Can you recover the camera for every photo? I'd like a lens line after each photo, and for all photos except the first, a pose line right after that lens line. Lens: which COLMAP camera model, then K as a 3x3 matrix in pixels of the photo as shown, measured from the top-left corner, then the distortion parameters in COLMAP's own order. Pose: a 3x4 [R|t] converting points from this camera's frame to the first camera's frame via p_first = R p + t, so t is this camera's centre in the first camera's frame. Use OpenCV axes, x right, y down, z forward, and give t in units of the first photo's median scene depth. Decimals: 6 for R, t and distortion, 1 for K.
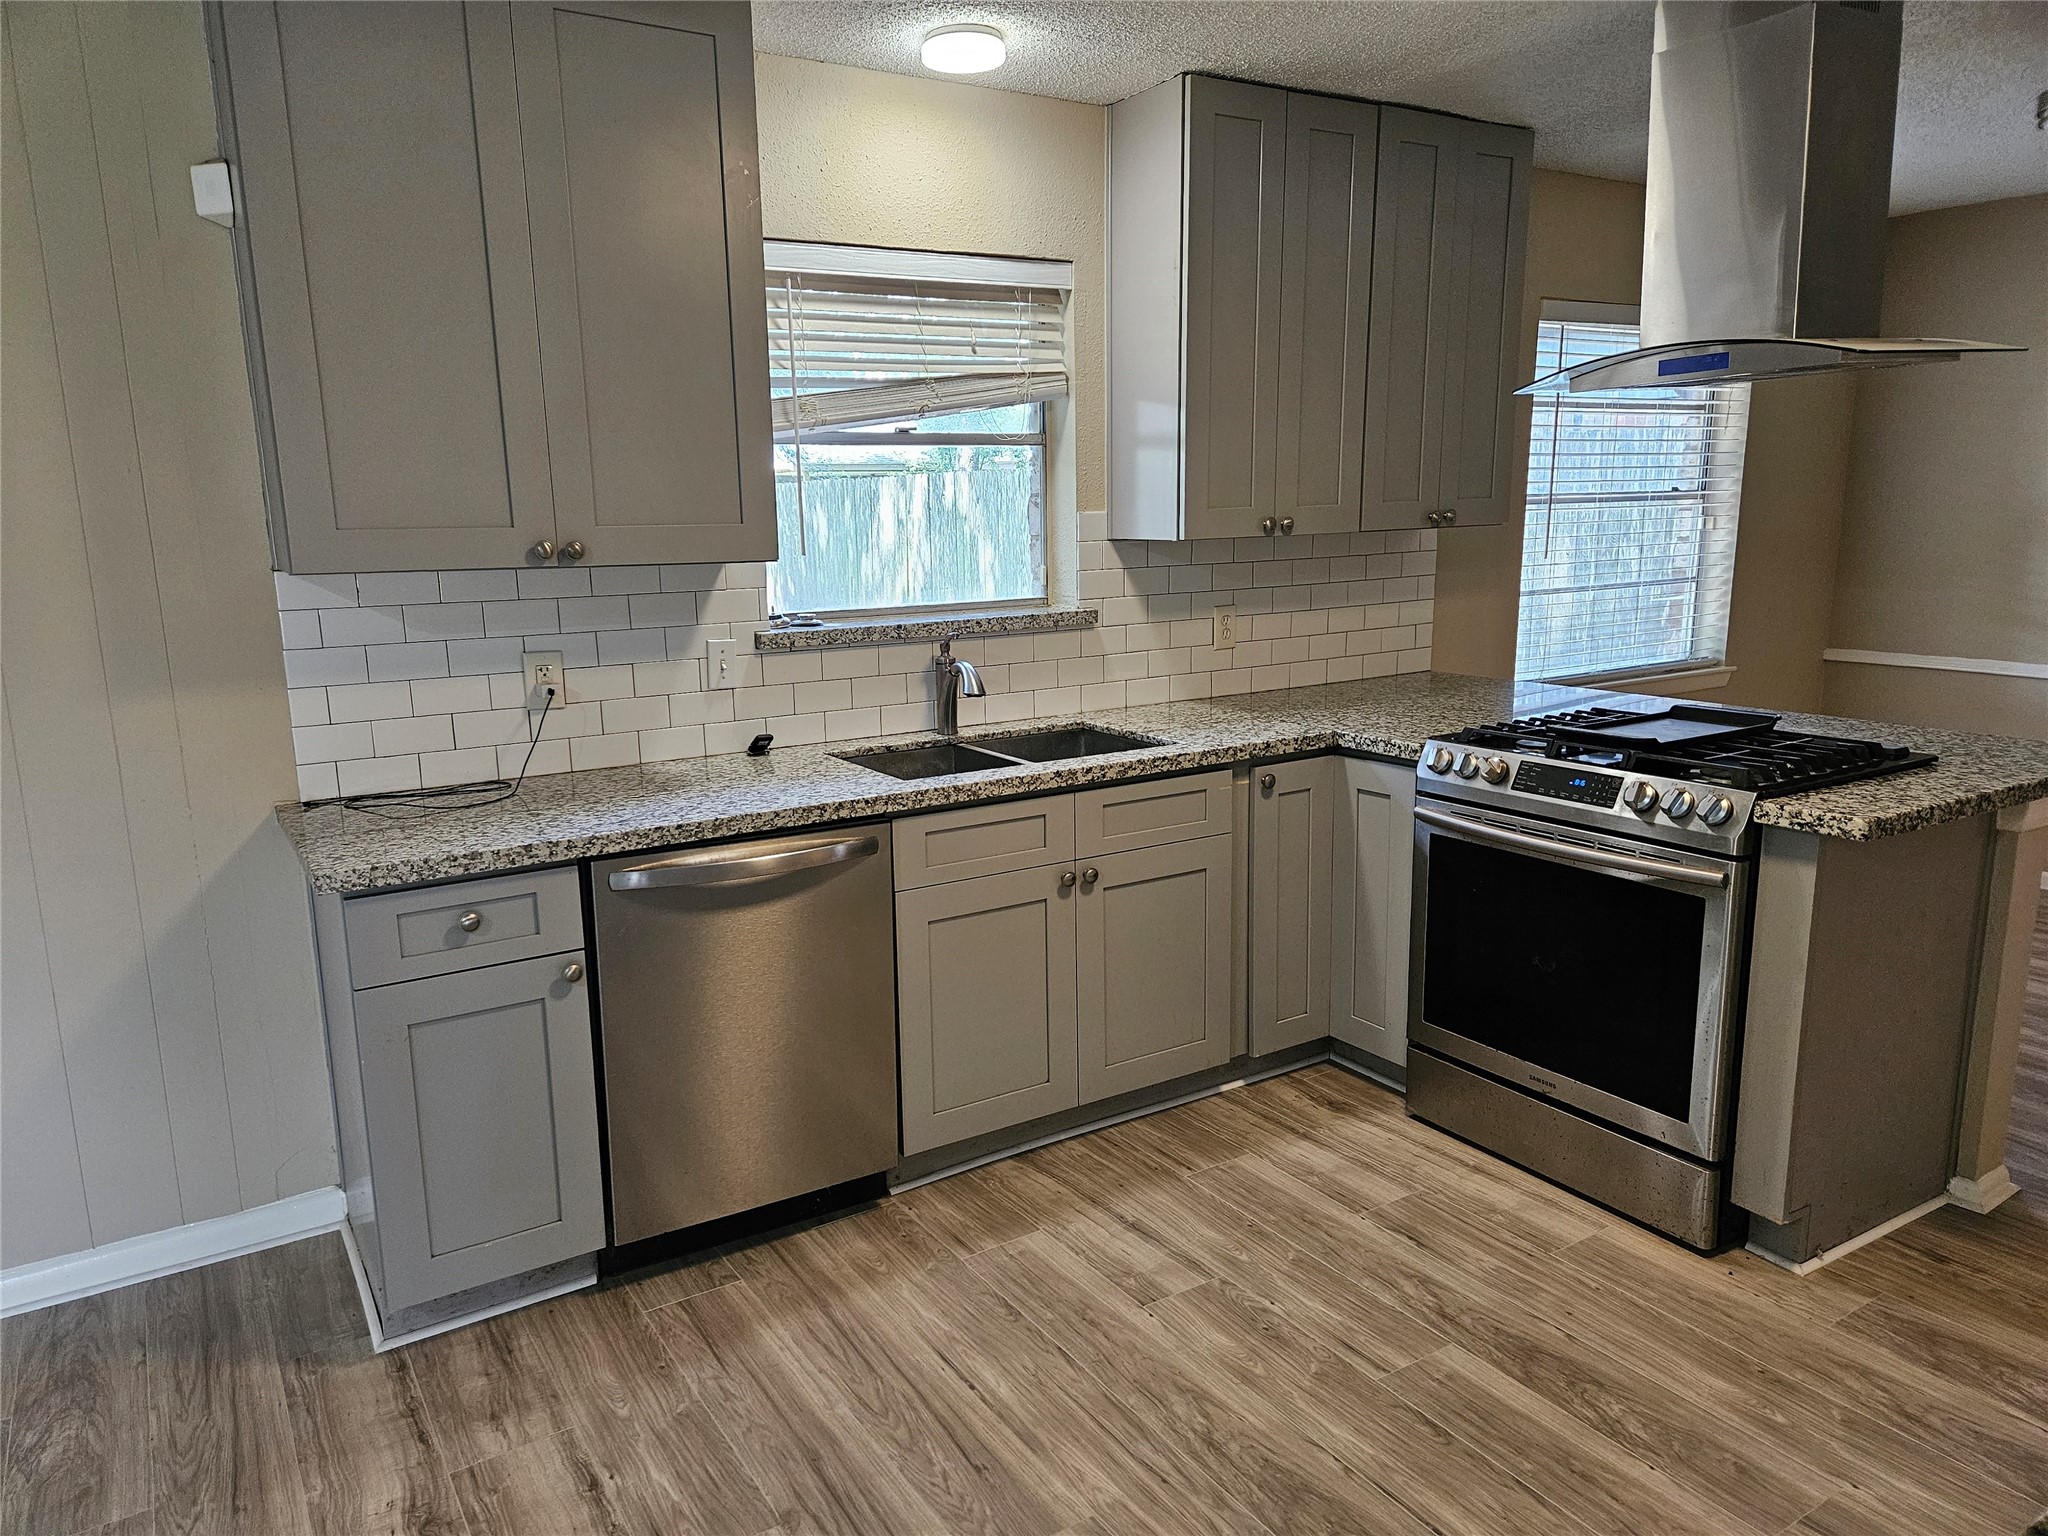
lens RADIAL K [[1366.0, 0, 1001.3], [0, 1366.0, 779.5], [0, 0, 1]] dist [0.077165, -0.066013]
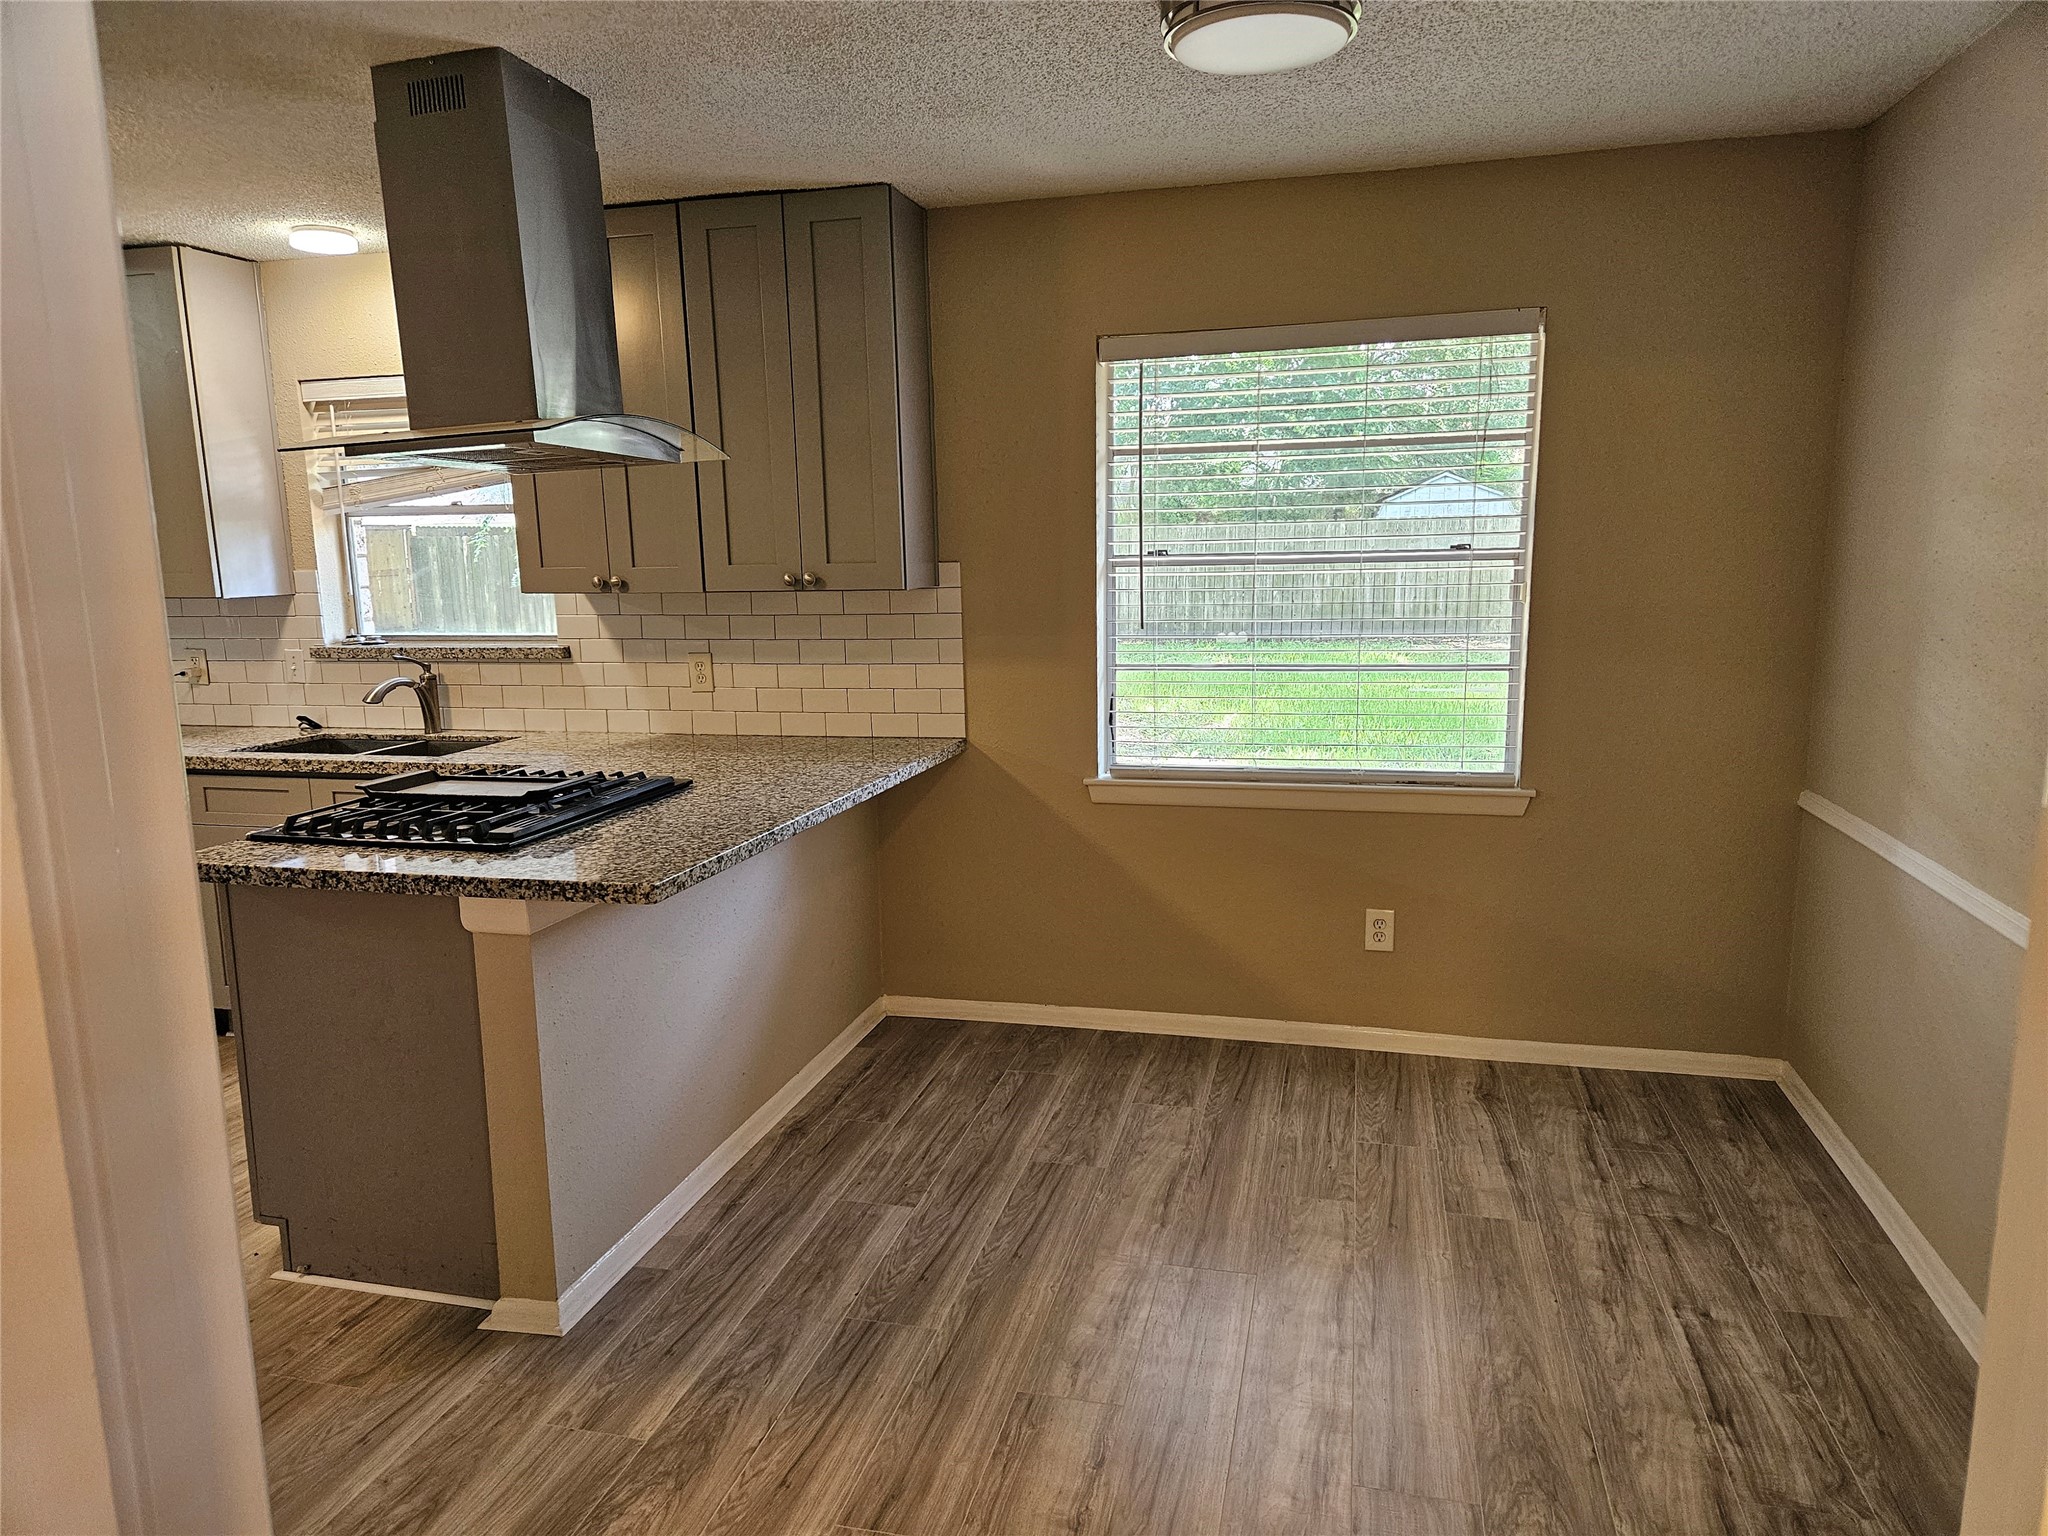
lens RADIAL K [[1366.0, 0, 1017.9], [0, 1366.0, 777.4], [0, 0, 1]] dist [0.077165, -0.066013]
pose [[0.694304, 0.127713, -0.708260, 1.573347], [-0.137611, 0.989529, 0.043531, -0.152959], [0.706403, 0.067241, 0.704609, 0.559833]]
